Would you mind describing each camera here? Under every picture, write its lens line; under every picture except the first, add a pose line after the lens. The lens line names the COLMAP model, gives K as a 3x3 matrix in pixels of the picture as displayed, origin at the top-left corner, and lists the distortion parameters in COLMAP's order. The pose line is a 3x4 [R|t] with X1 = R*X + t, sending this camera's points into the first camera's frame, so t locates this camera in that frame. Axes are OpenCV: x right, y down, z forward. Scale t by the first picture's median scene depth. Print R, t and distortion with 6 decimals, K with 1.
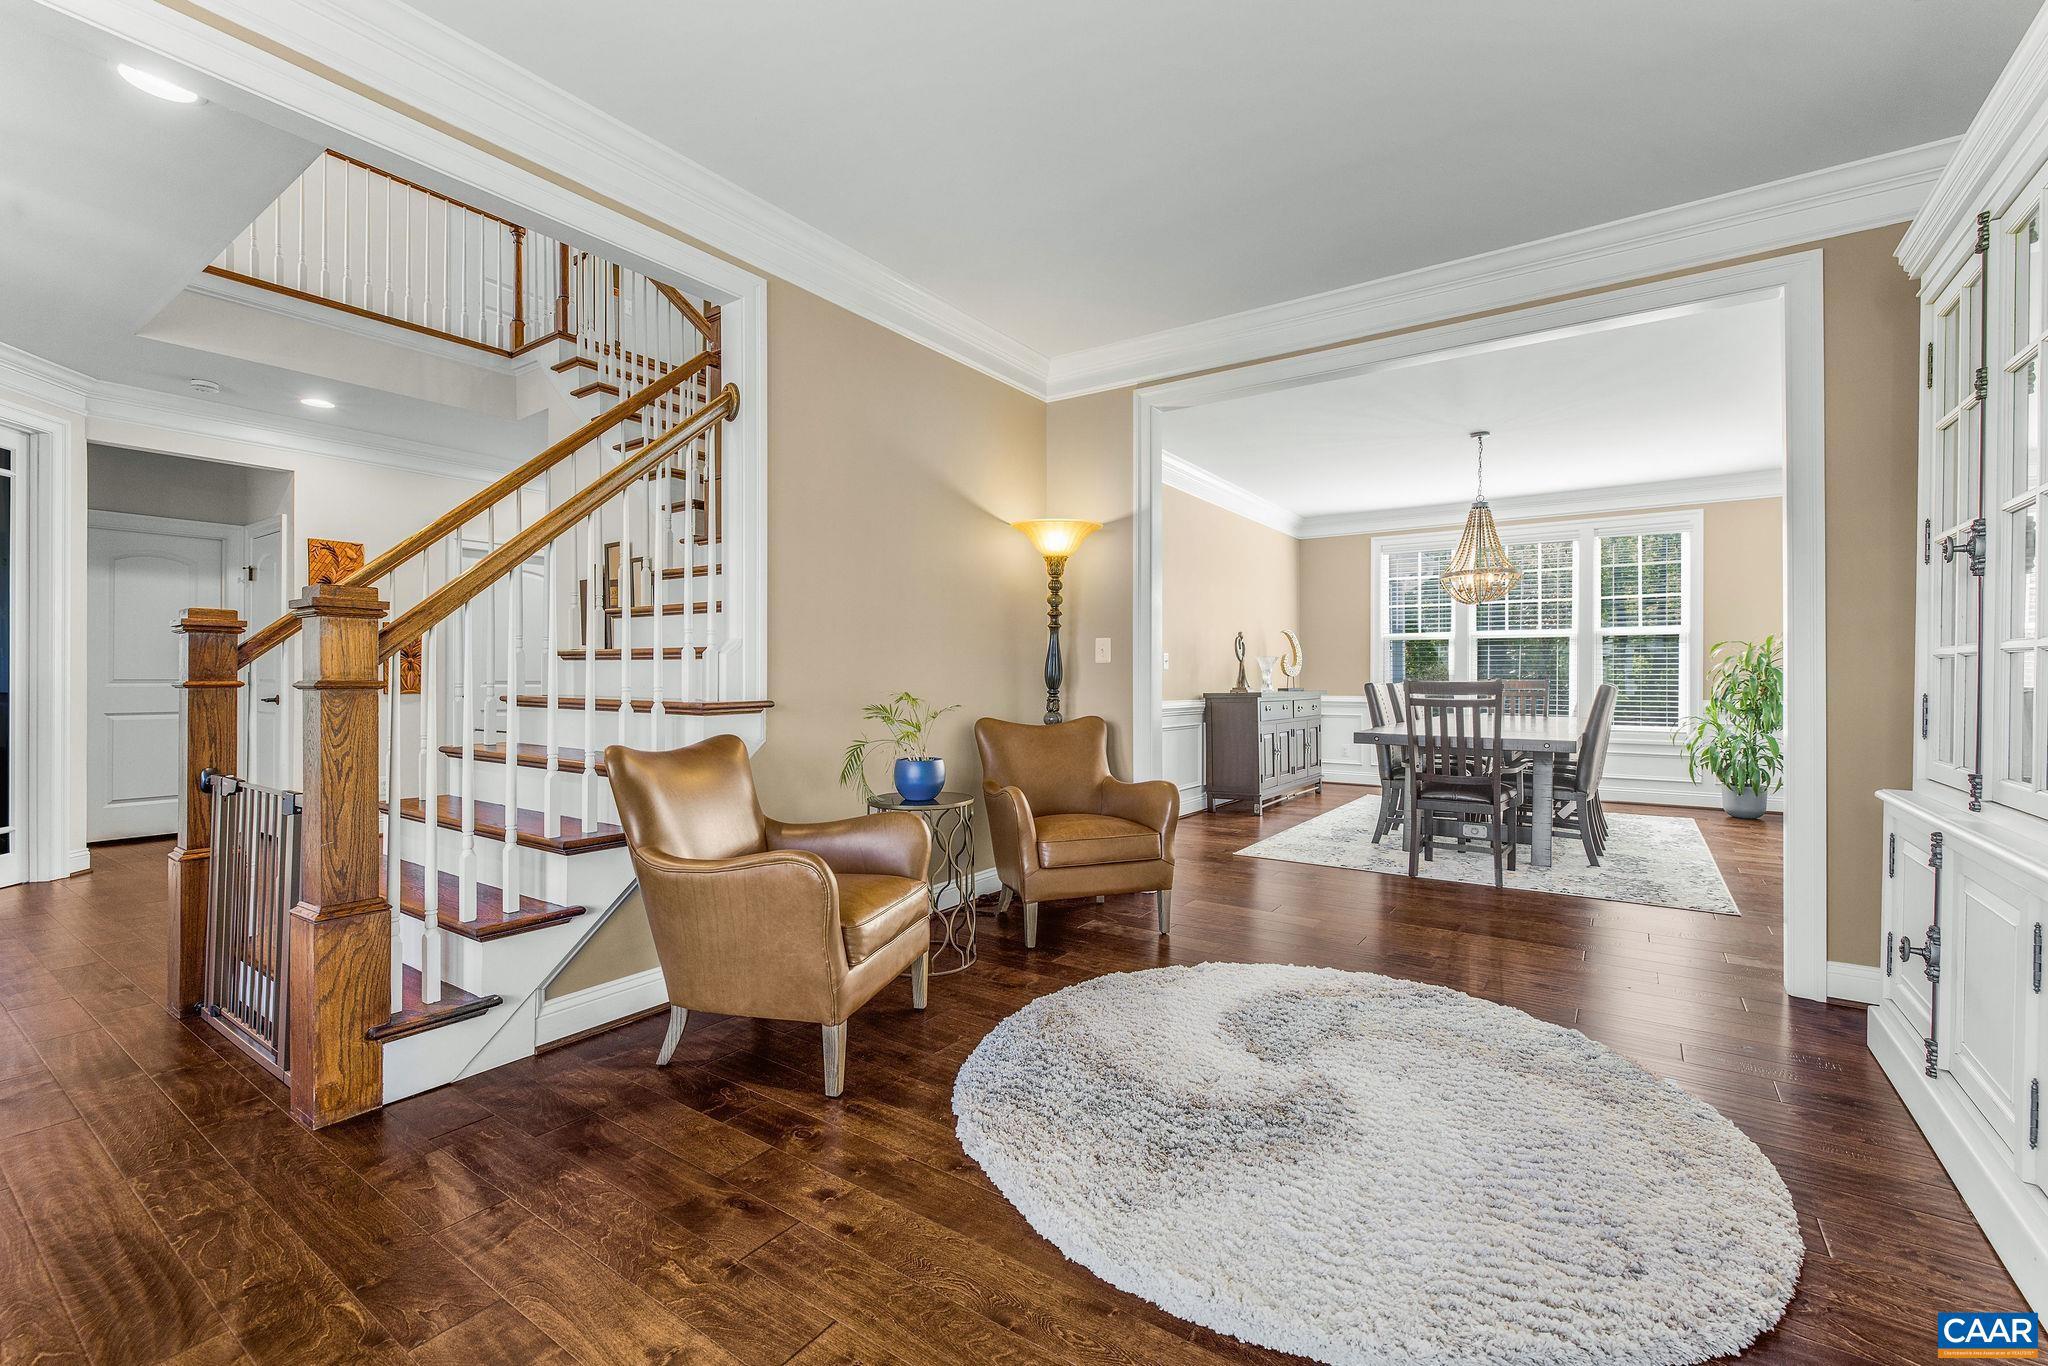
lens RADIAL K [[866.9, 0, 1027.1], [0, 866.9, 673.1], [0, 0, 1]] dist [0.000749, 0.000143]
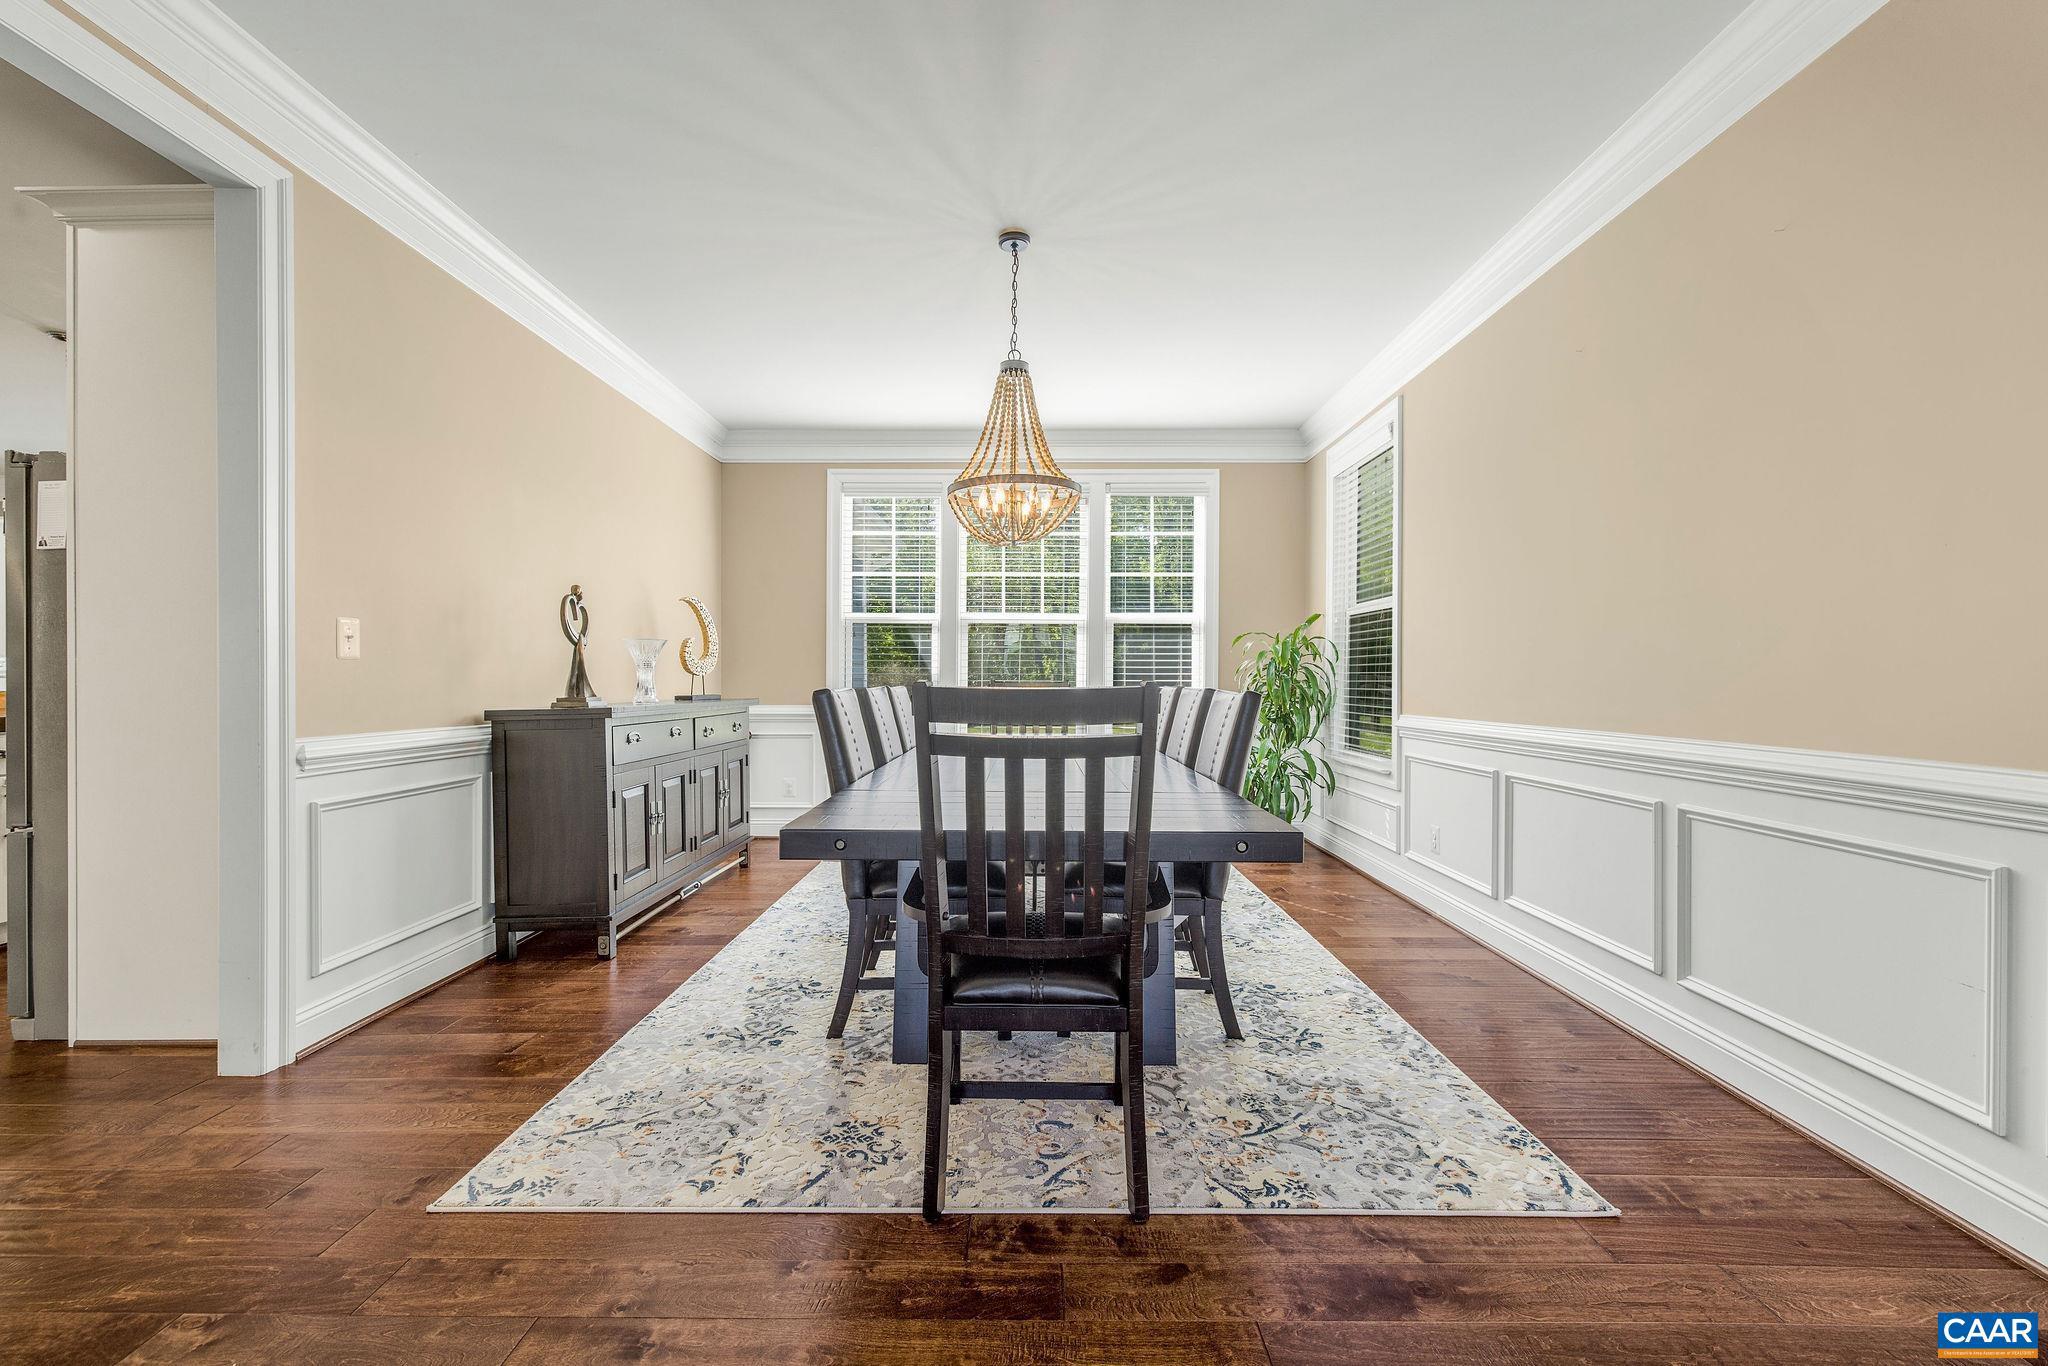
lens RADIAL K [[866.9, 0, 1021.2], [0, 866.9, 678.3], [0, 0, 1]] dist [0.000749, 0.000143]
pose [[0.826257, 0.000905, 0.563292, 0.173691], [-0.004270, 0.999980, 0.004656, 0.002400], [-0.563277, -0.006252, 0.826245, 0.437707]]
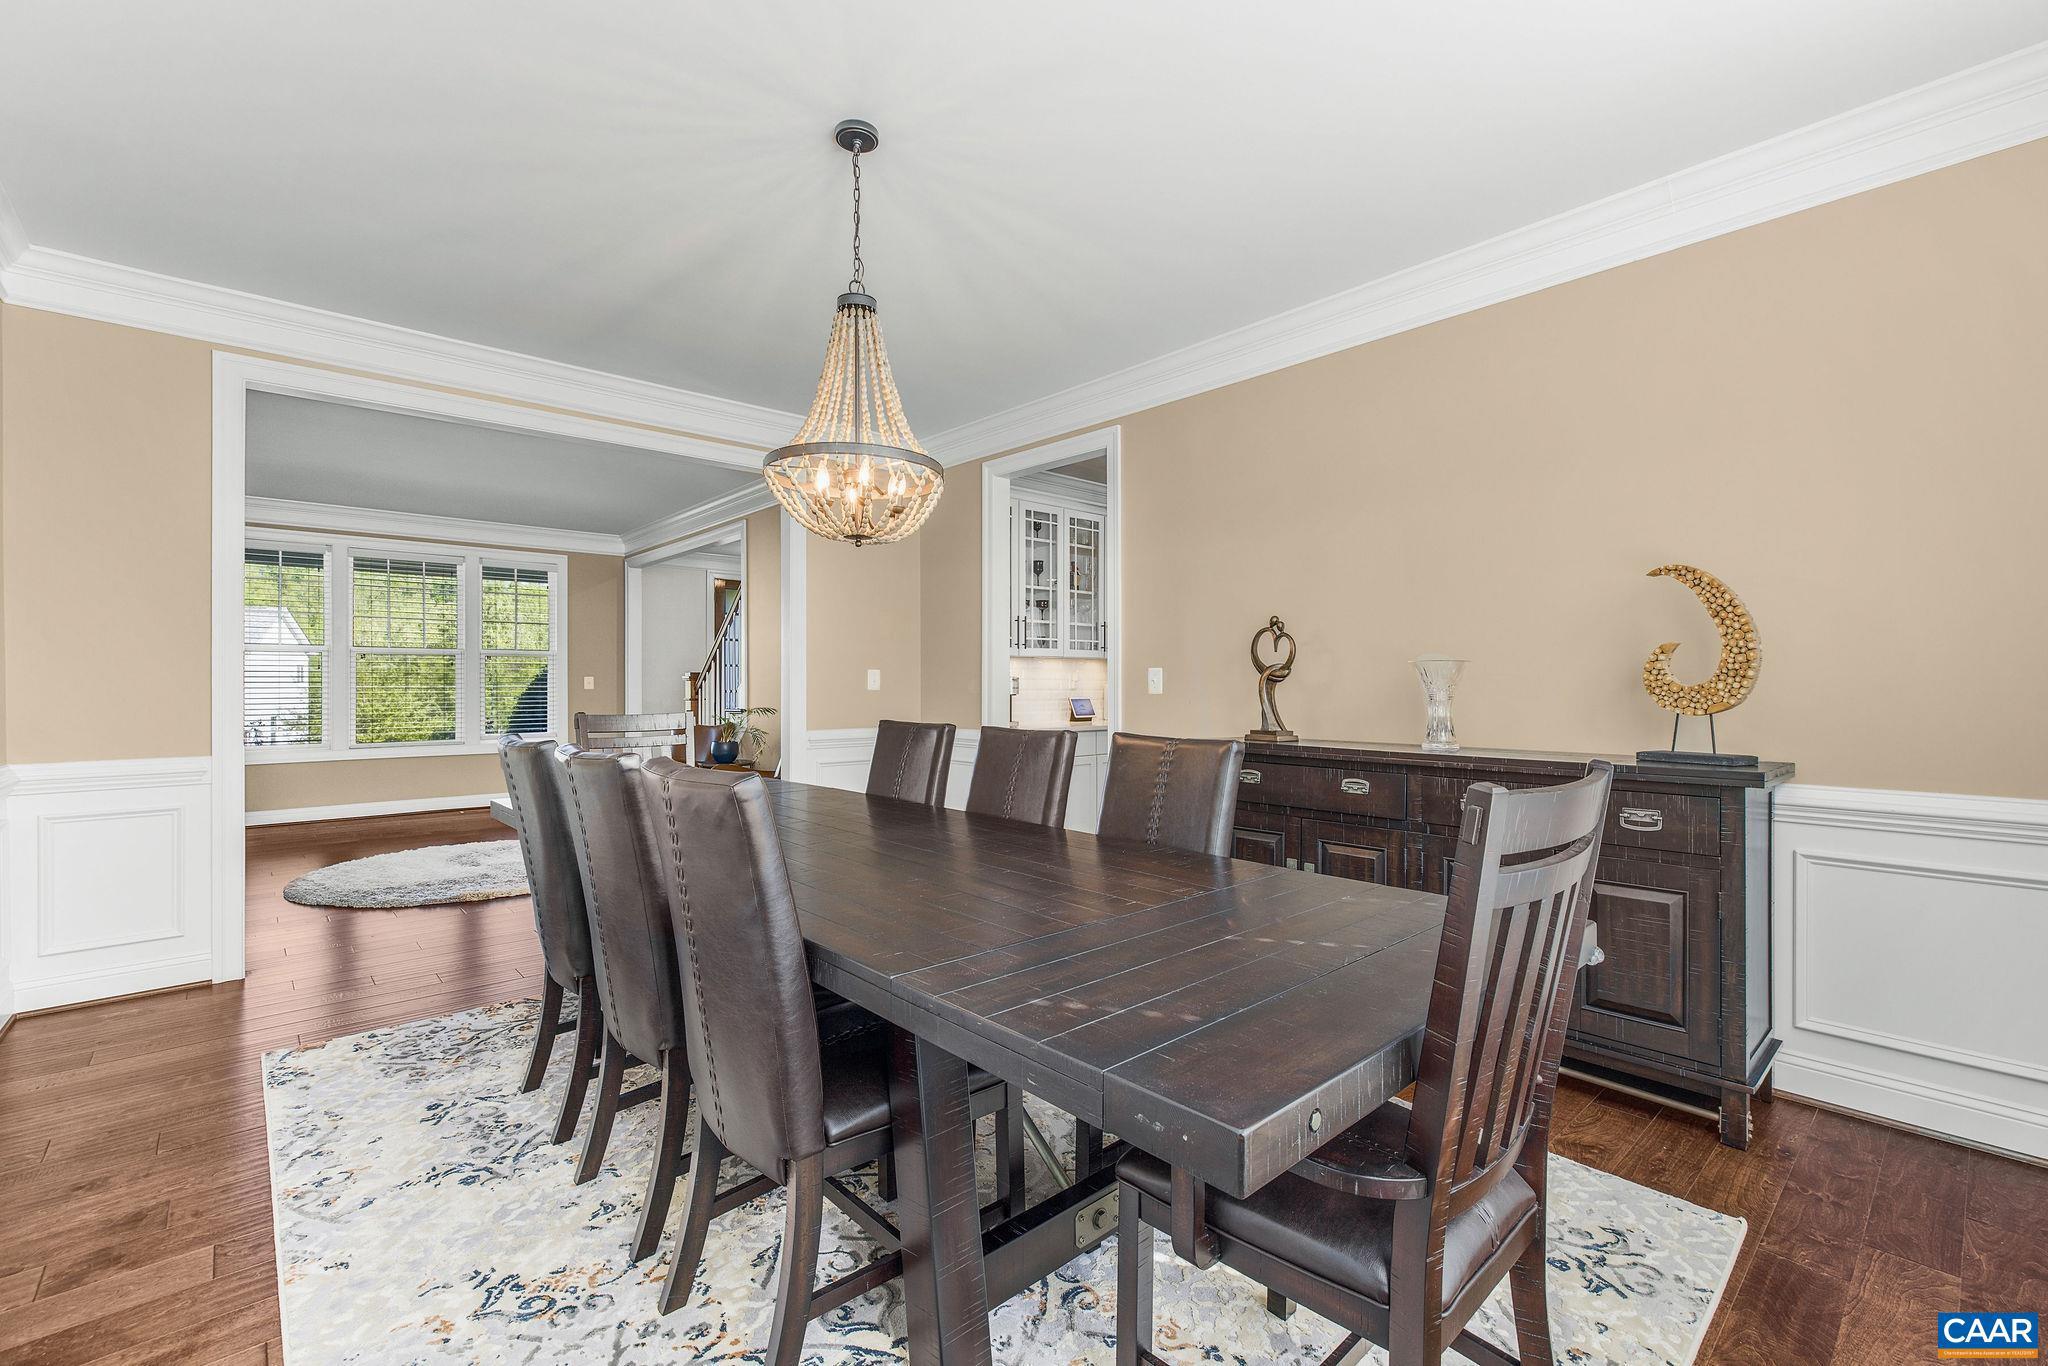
lens RADIAL K [[866.9, 0, 1016.3], [0, 866.9, 694.1], [0, 0, 1]] dist [0.000749, 0.000143]
pose [[-0.235053, -0.000091, -0.971983, 0.998337], [0.004891, 0.999987, -0.001276, -0.006332], [0.971970, -0.005054, -0.235050, 1.190069]]
